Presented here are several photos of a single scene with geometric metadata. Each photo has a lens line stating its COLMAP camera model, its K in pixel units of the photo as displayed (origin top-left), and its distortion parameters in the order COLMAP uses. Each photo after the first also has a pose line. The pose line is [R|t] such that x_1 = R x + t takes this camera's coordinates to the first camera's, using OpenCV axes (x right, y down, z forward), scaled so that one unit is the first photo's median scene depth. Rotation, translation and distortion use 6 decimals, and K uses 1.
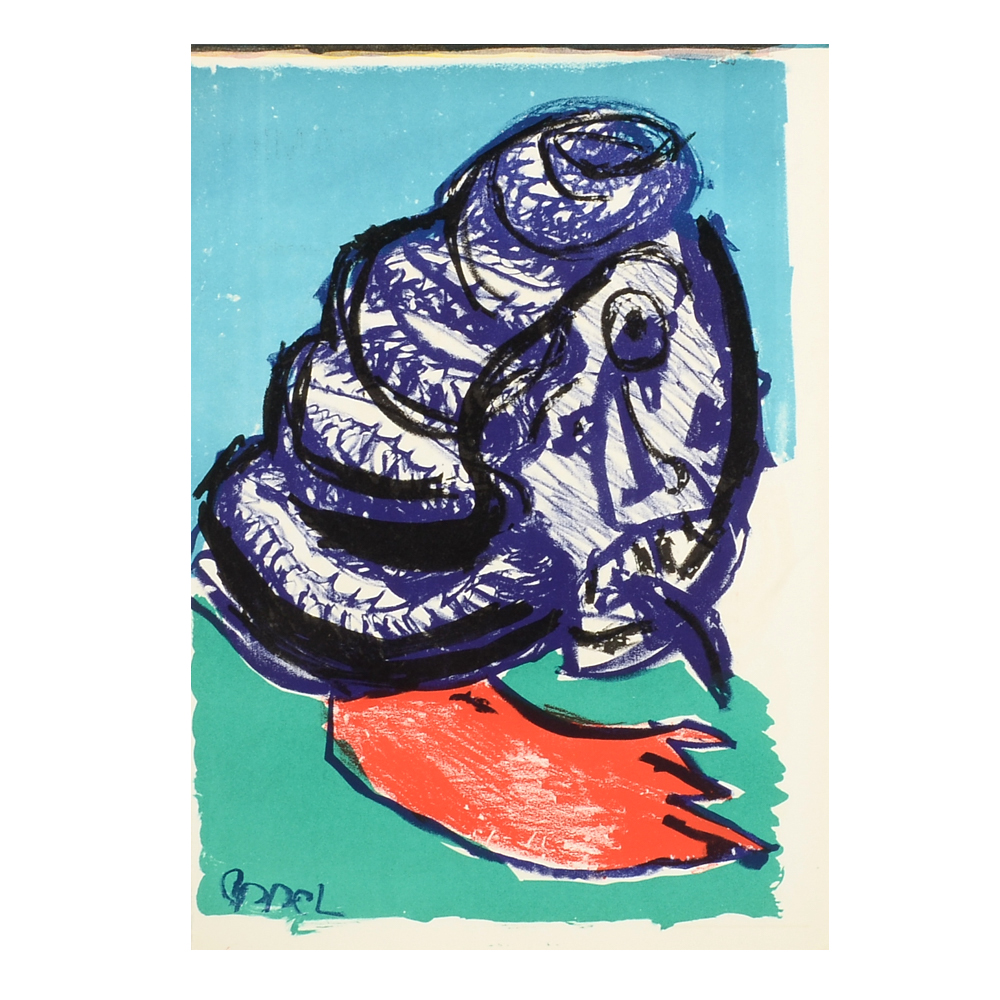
lens RADIAL K [[1419.0, 0, 498.1], [0, 1419.0, 500.6], [0, 0, 1]] dist [-0.041276, 0.000000]
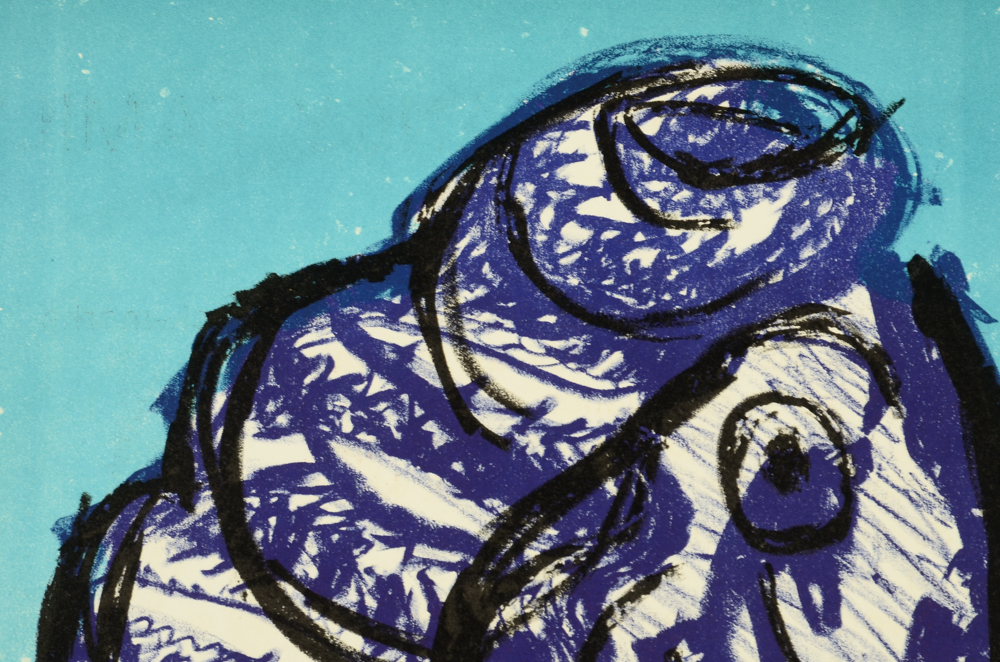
lens RADIAL K [[5952.5, 0, 498.3], [0, 5952.5, 329.7], [0, 0, 1]] dist [2.406039, 0.000000]
pose [[0.999047, -0.001684, -0.043623, 0.087709], [-0.012320, 0.947764, -0.318733, 0.512370], [0.041882, 0.318967, 0.946840, -1.038088]]
